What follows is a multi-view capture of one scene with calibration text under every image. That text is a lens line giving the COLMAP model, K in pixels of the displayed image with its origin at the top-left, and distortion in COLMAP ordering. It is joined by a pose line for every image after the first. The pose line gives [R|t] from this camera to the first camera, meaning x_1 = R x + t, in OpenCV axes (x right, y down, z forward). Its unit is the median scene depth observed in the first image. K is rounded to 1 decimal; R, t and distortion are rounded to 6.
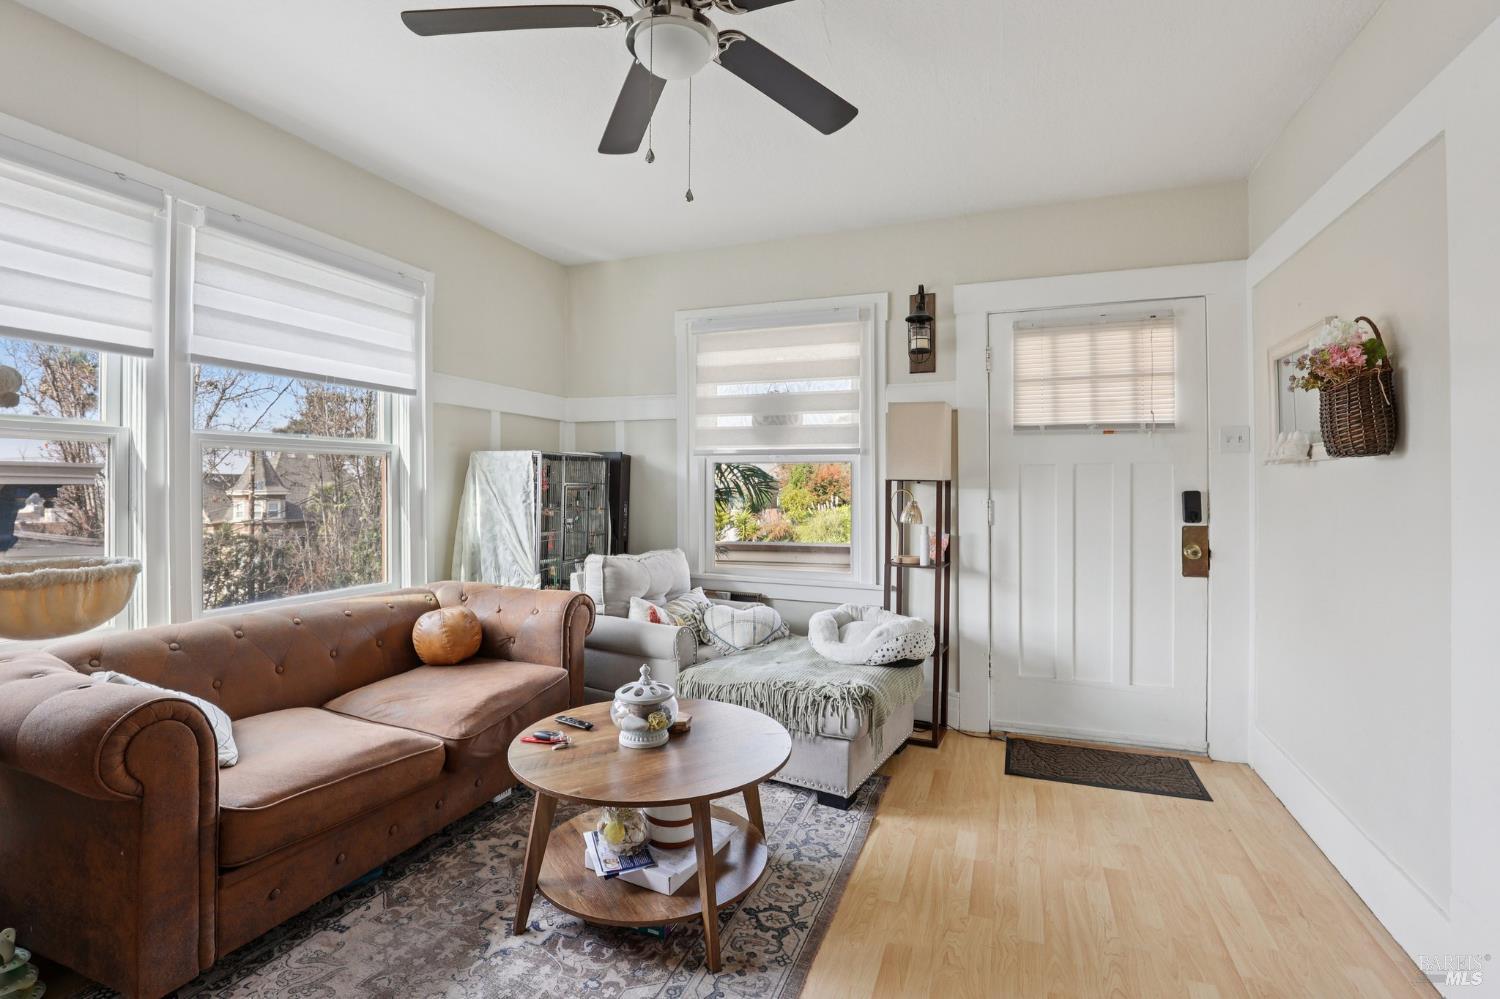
lens RADIAL K [[693.3, 0, 743.1], [0, 693.3, 489.0], [0, 0, 1]] dist [-0.030971, 0.003780]
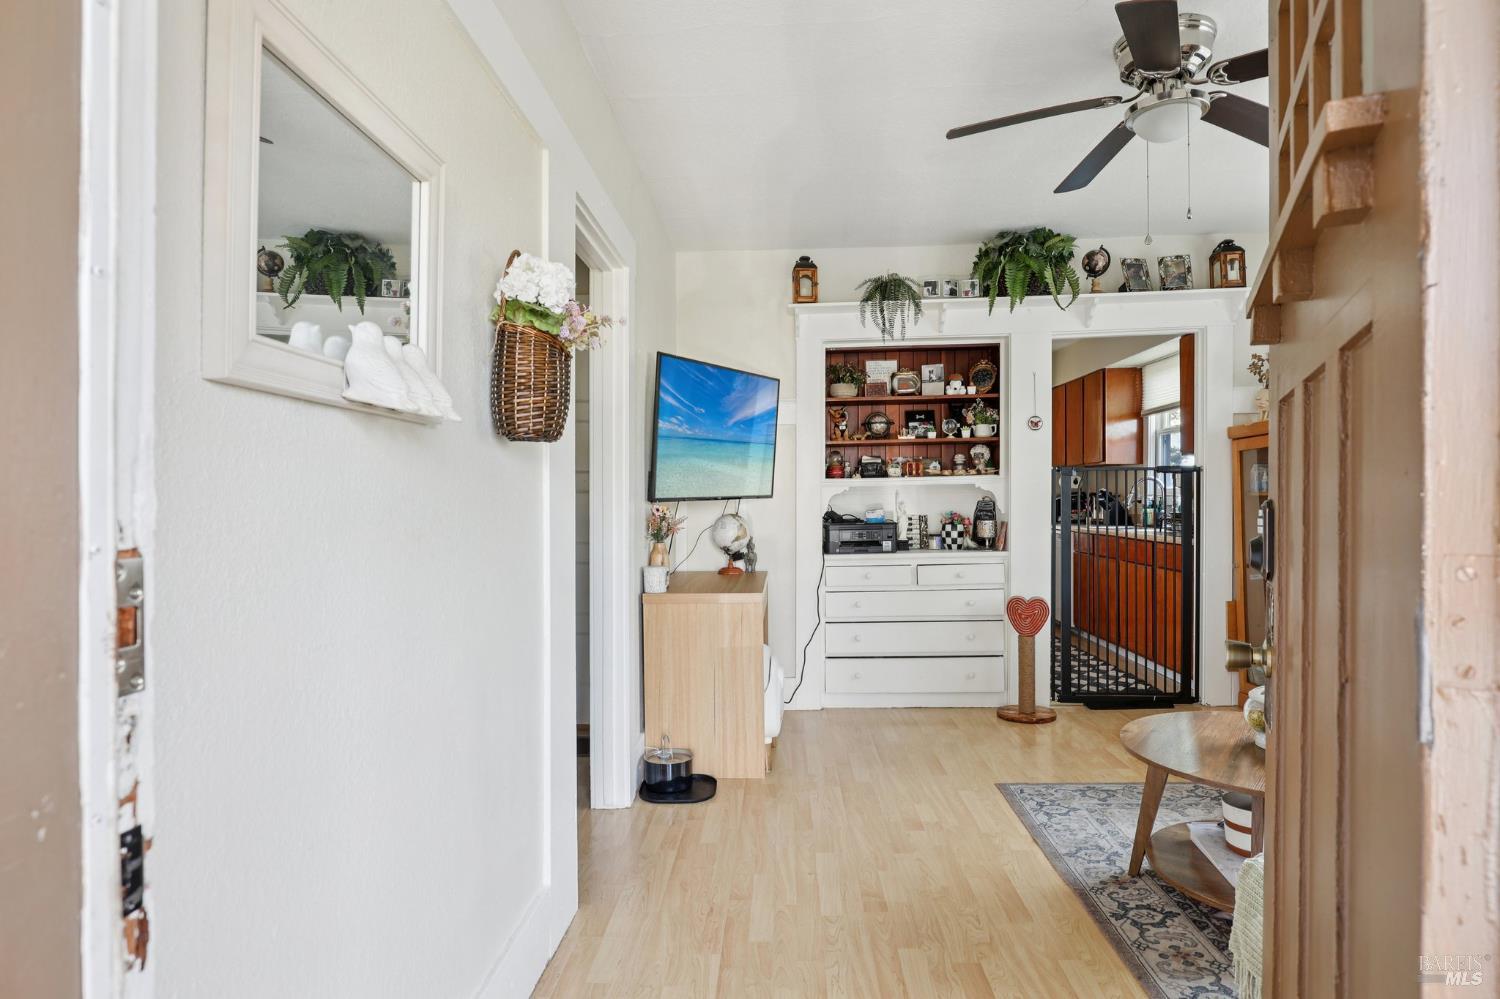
lens RADIAL K [[838.5, 0, 750.8], [0, 838.5, 495.5], [0, 0, 1]] dist [-0.006599, -0.000860]
pose [[-0.945631, 0.005726, -0.325192, 0.606734], [0.006686, 0.999976, -0.001836, 0.011512], [0.325174, -0.003910, -0.945646, 1.220511]]
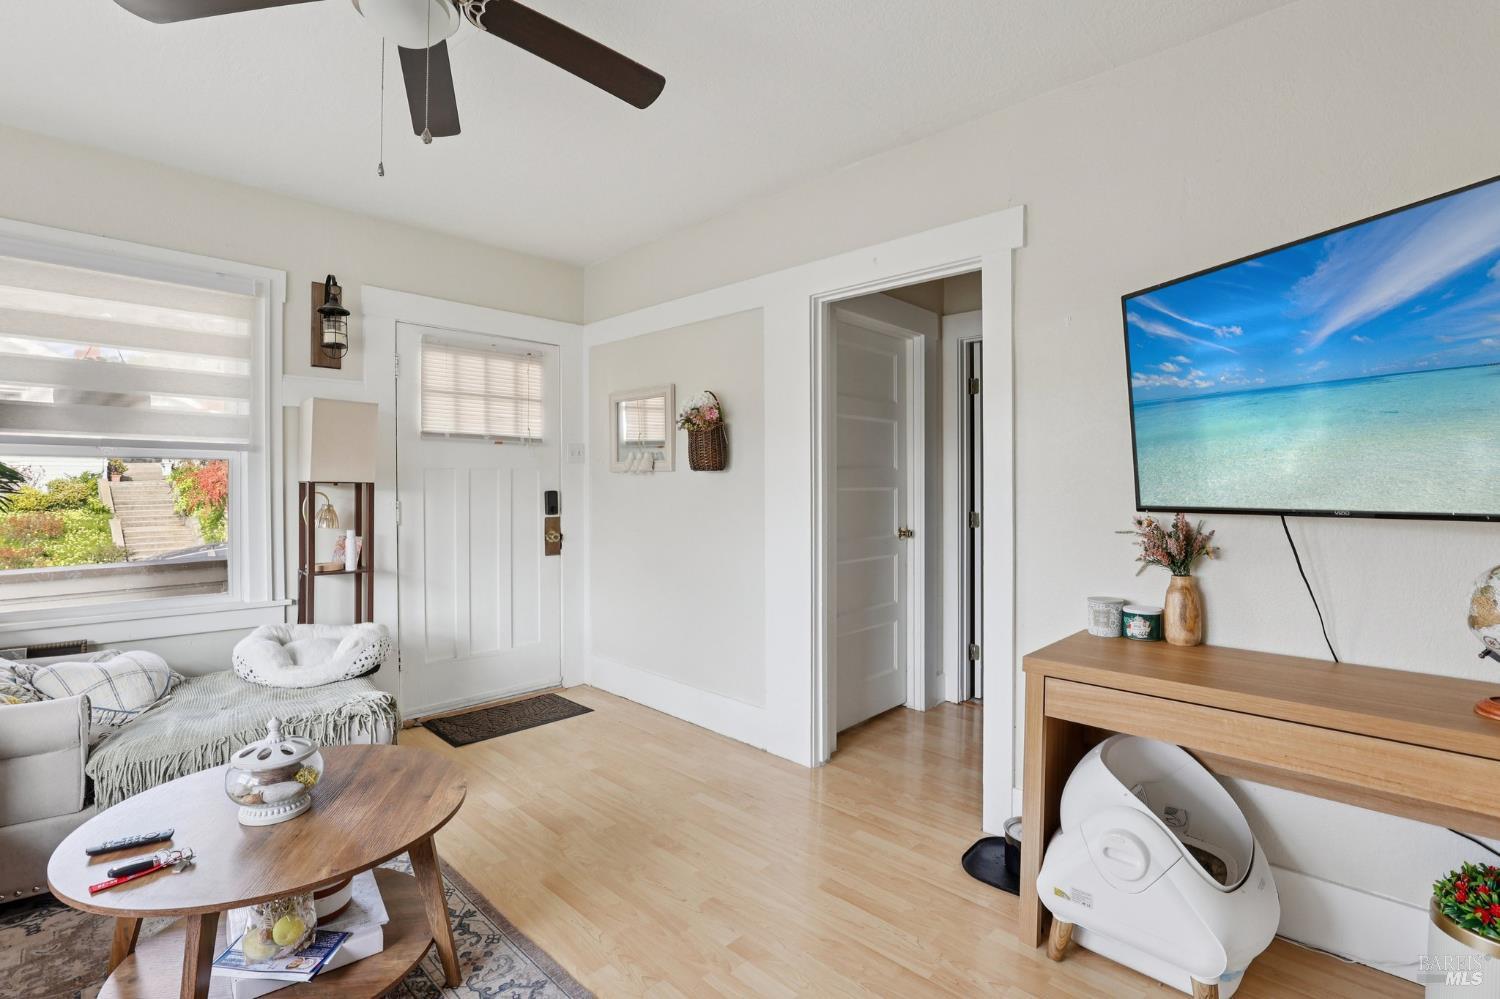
lens RADIAL K [[693.3, 0, 737.0], [0, 693.3, 492.3], [0, 0, 1]] dist [-0.030971, 0.003780]
pose [[0.398911, -0.010788, 0.916926, -0.425829], [0.005214, 0.999941, 0.009496, -0.005012], [-0.916975, 0.000992, 0.398944, 0.132499]]
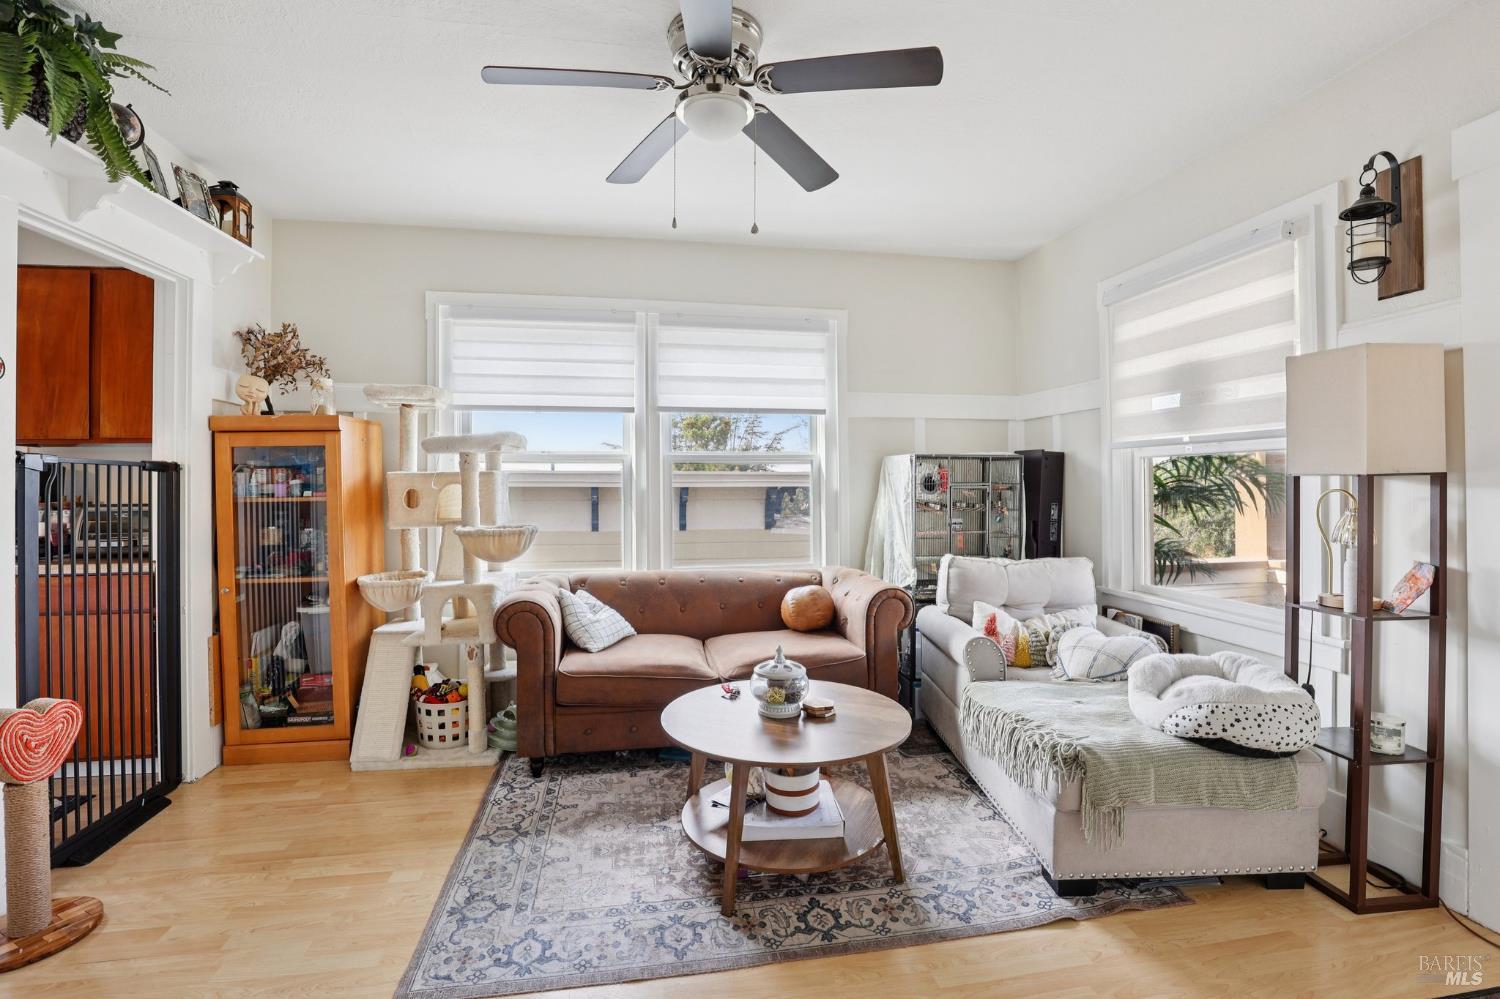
lens RADIAL K [[693.3, 0, 756.5], [0, 693.3, 489.4], [0, 0, 1]] dist [-0.030971, 0.003780]
pose [[0.526482, -0.002088, -0.850183, 0.528793], [0.002922, 0.999996, -0.000646, -0.000241], [0.850181, -0.002144, 0.526486, 0.245918]]
